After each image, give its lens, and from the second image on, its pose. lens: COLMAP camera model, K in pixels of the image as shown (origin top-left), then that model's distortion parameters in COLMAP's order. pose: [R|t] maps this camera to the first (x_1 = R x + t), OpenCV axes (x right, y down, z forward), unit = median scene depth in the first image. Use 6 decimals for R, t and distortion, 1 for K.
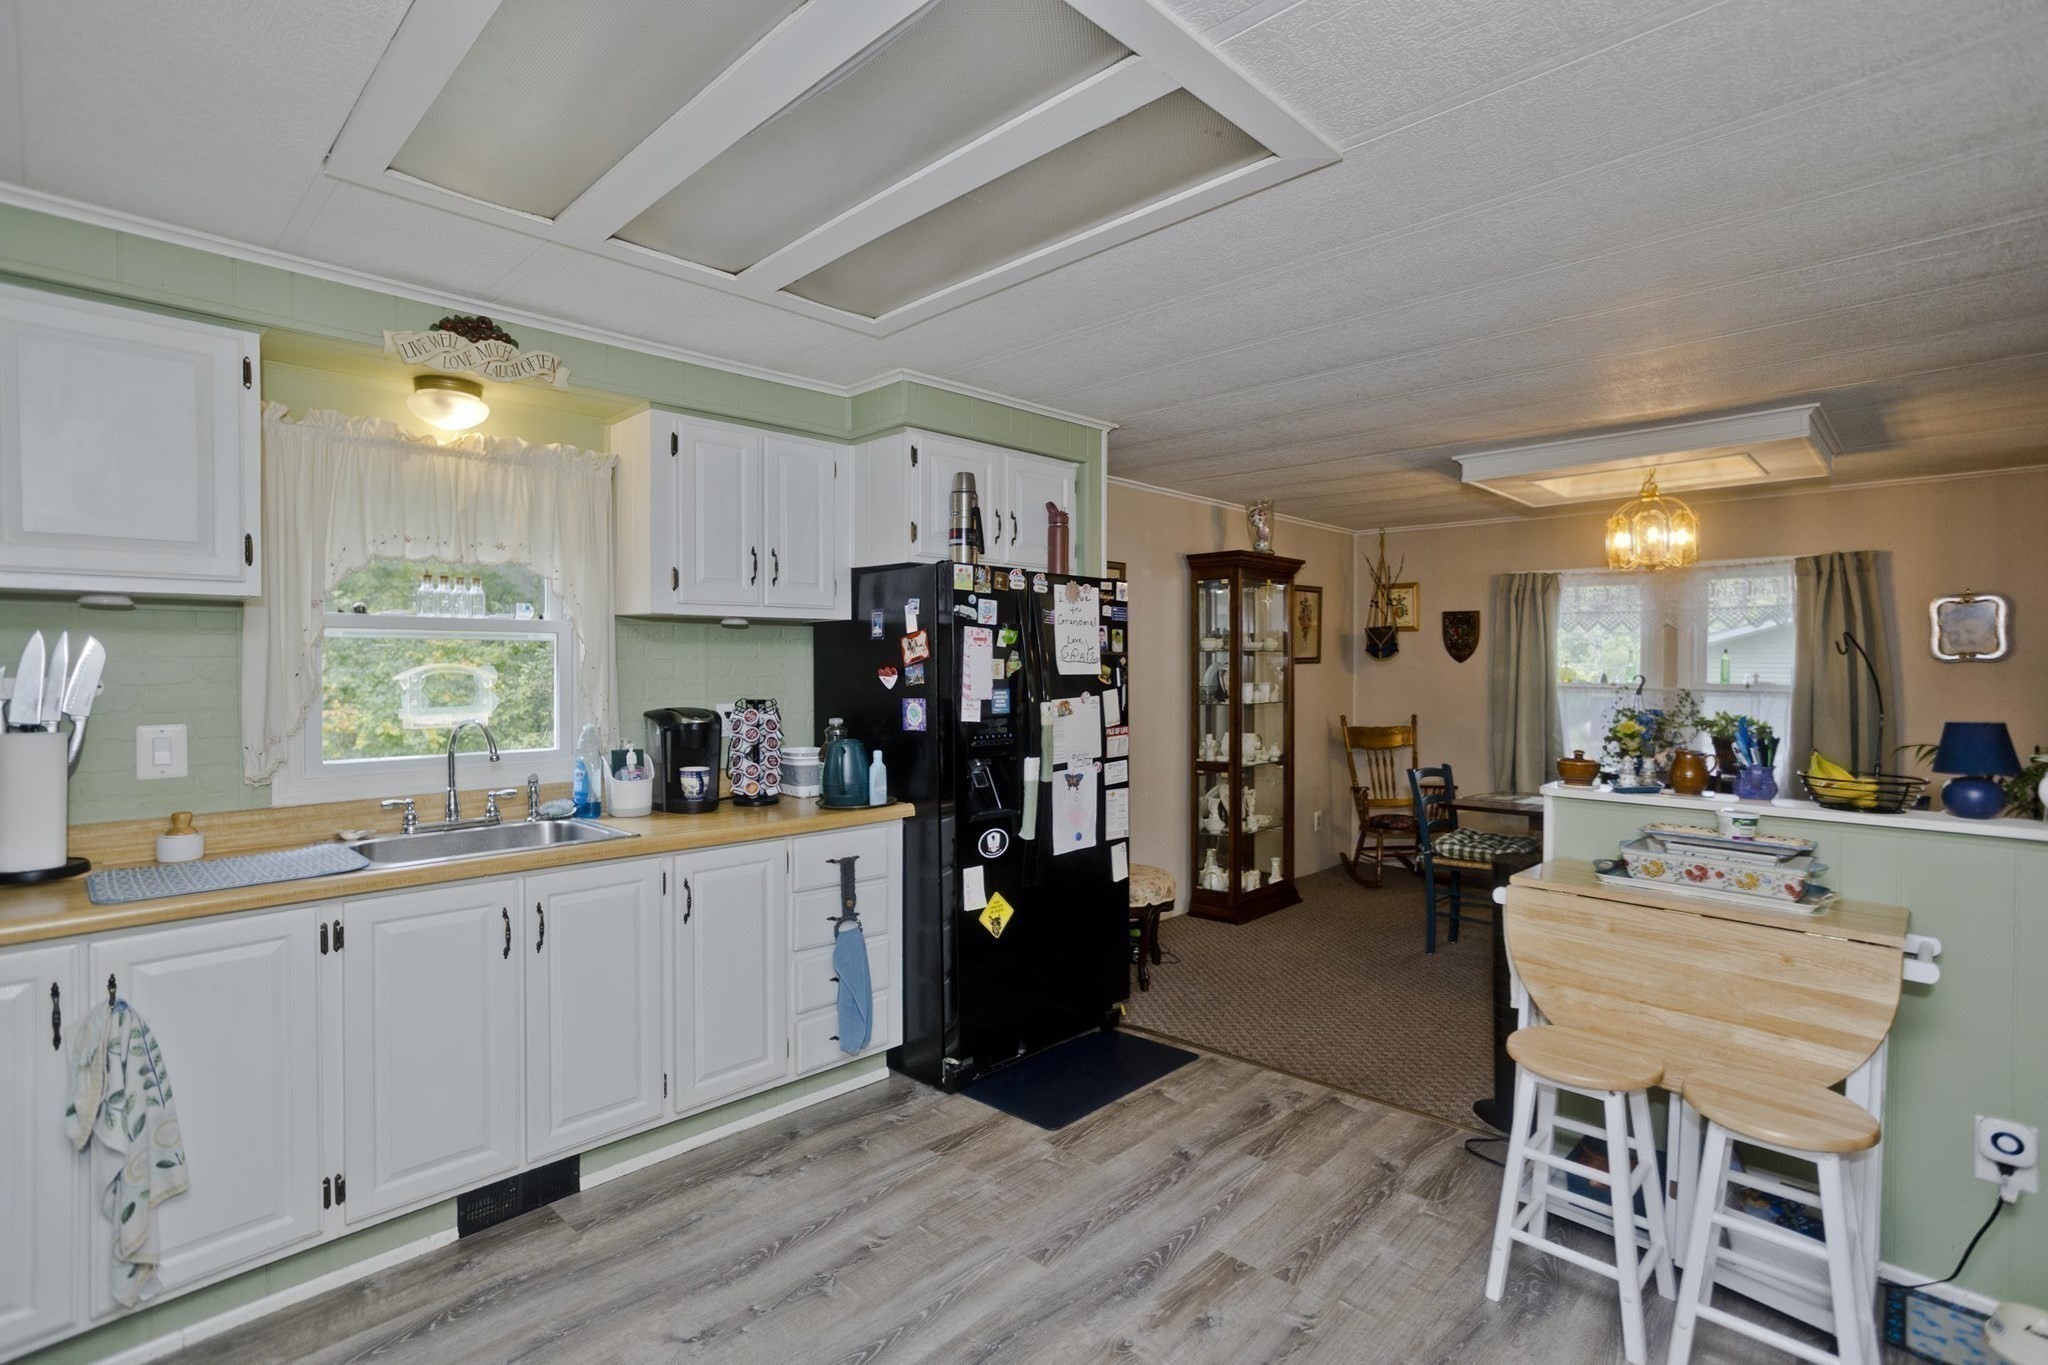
lens RADIAL K [[979.3, 0, 1022.5], [0, 979.3, 680.4], [0, 0, 1]] dist [-0.046372, 0.025365]
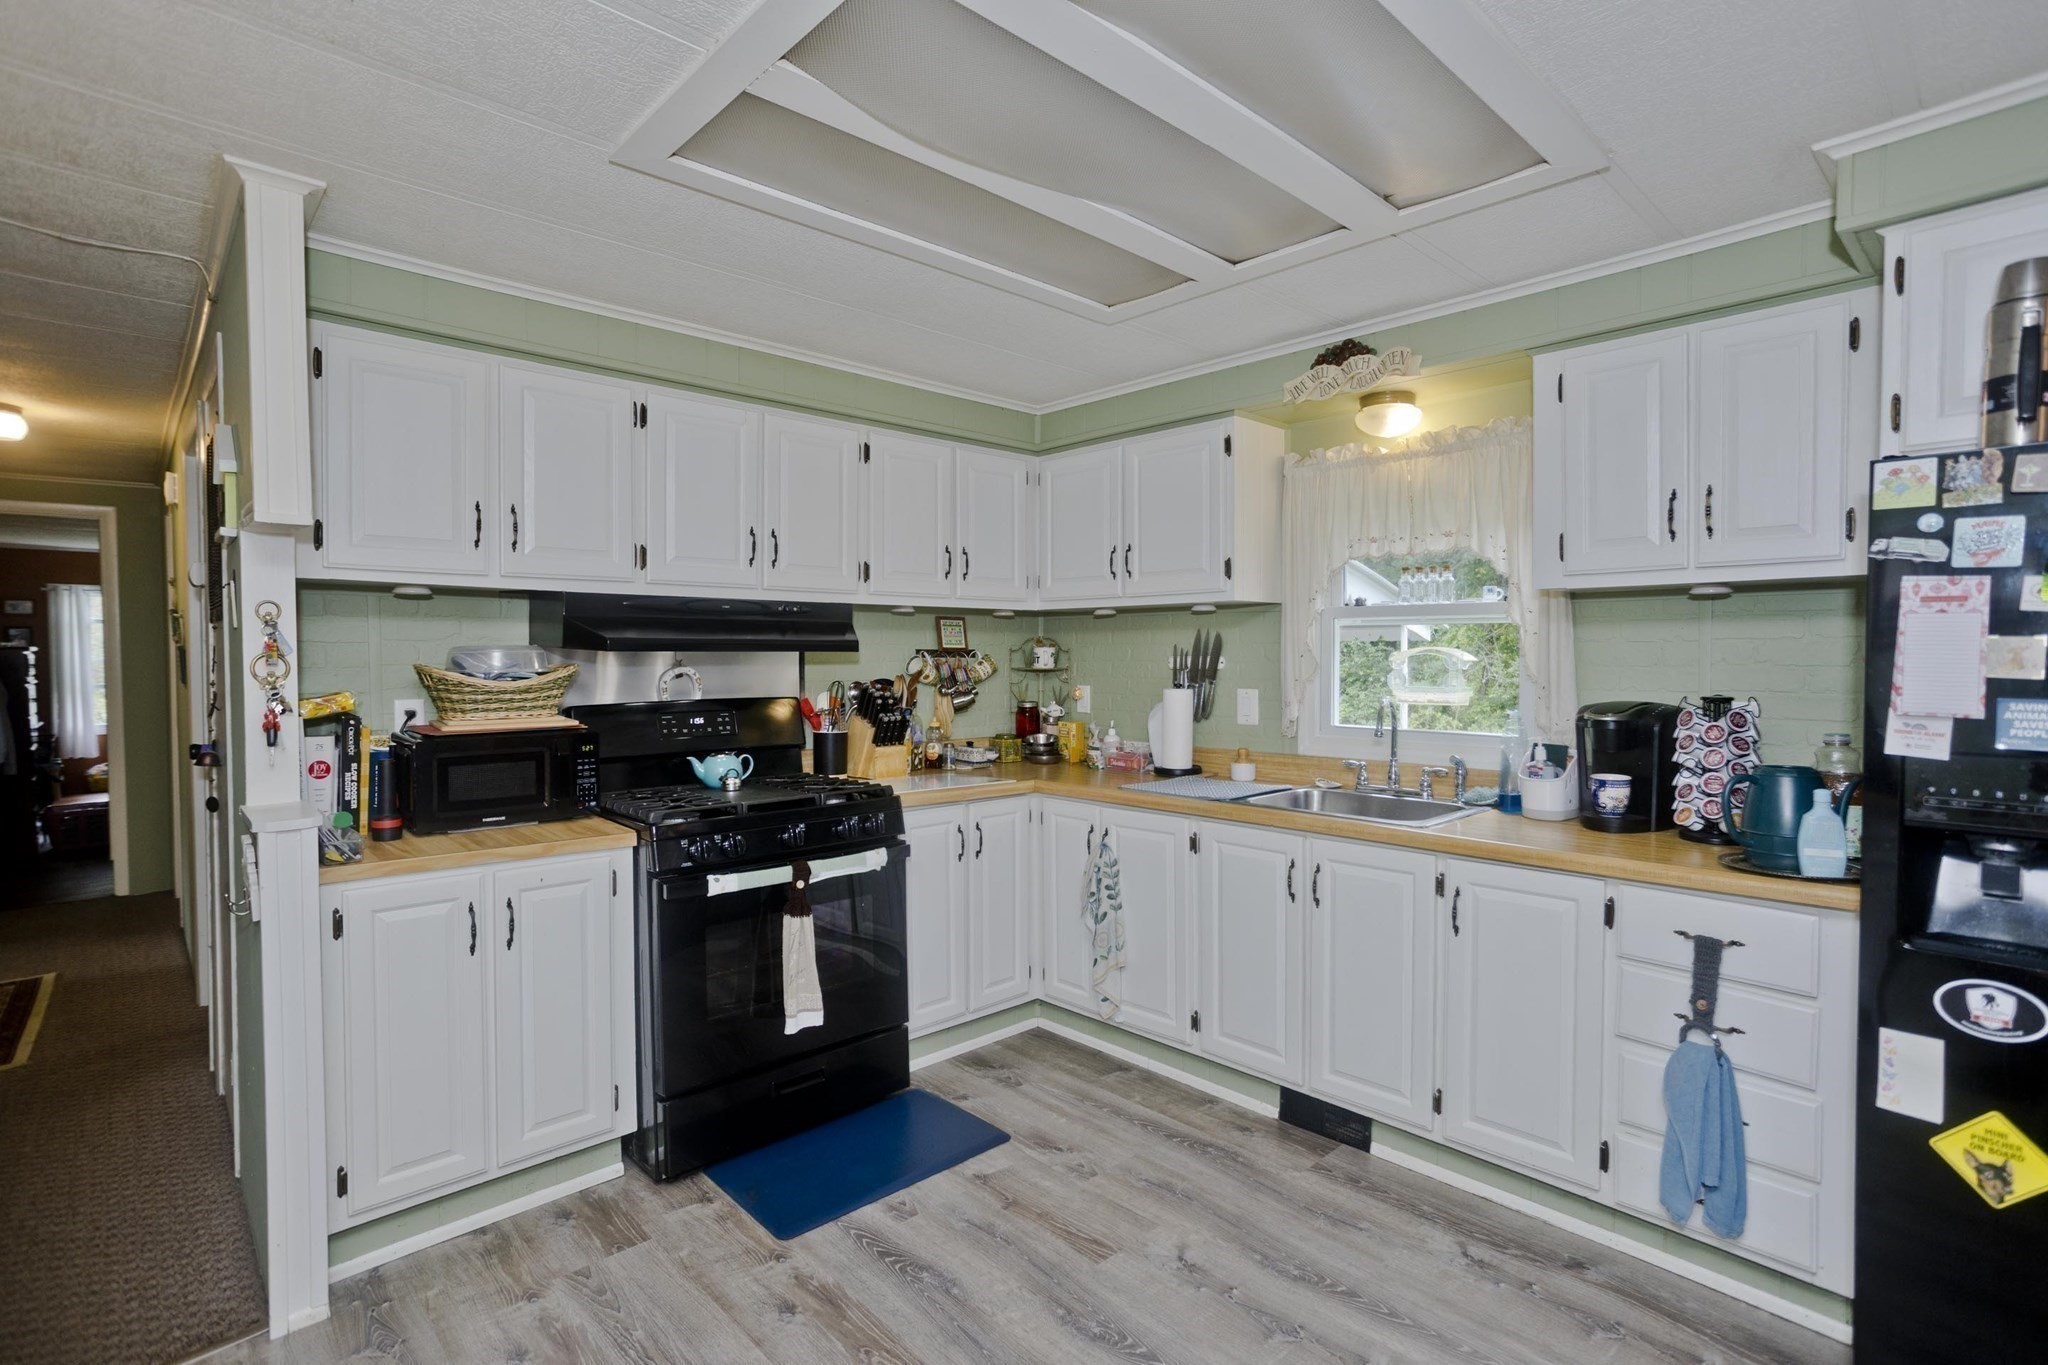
lens RADIAL K [[979.3, 0, 1049.6], [0, 979.3, 678.2], [0, 0, 1]] dist [-0.046372, 0.025365]
pose [[-0.032633, 0.031408, -0.998974, 0.476932], [-0.013463, 0.999402, 0.031861, -0.010471], [0.999377, 0.014489, -0.032191, 0.556163]]
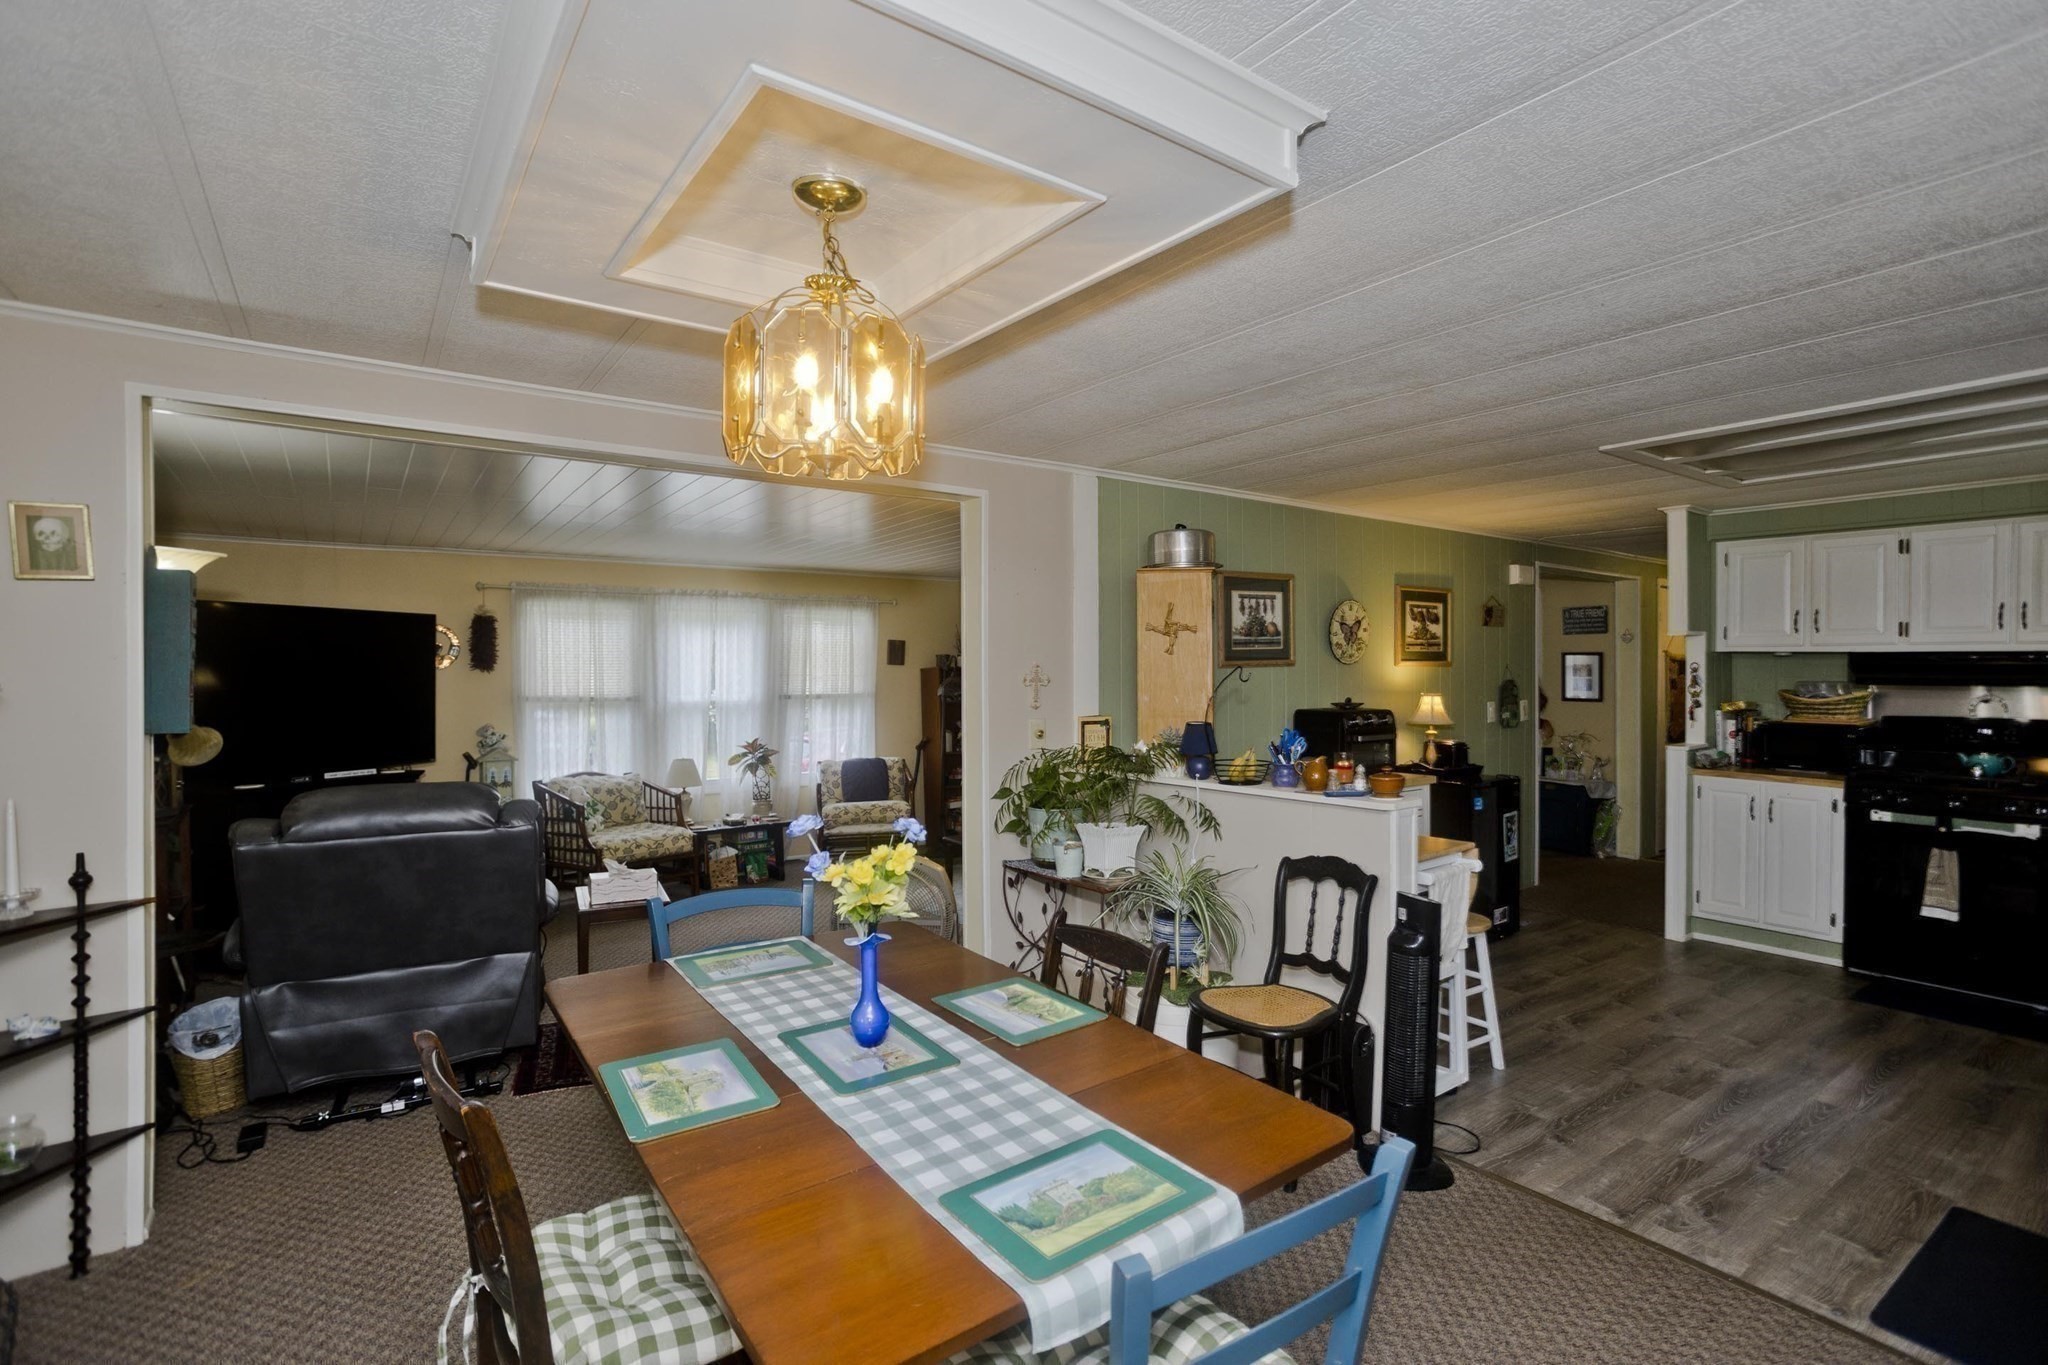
lens RADIAL K [[979.3, 0, 1037.2], [0, 979.3, 677.2], [0, 0, 1]] dist [-0.046372, 0.025365]
pose [[-0.985044, -0.001134, 0.172300, 0.675853], [0.002738, 0.999749, 0.022231, -0.051308], [-0.172281, 0.022370, -0.984794, 1.888239]]
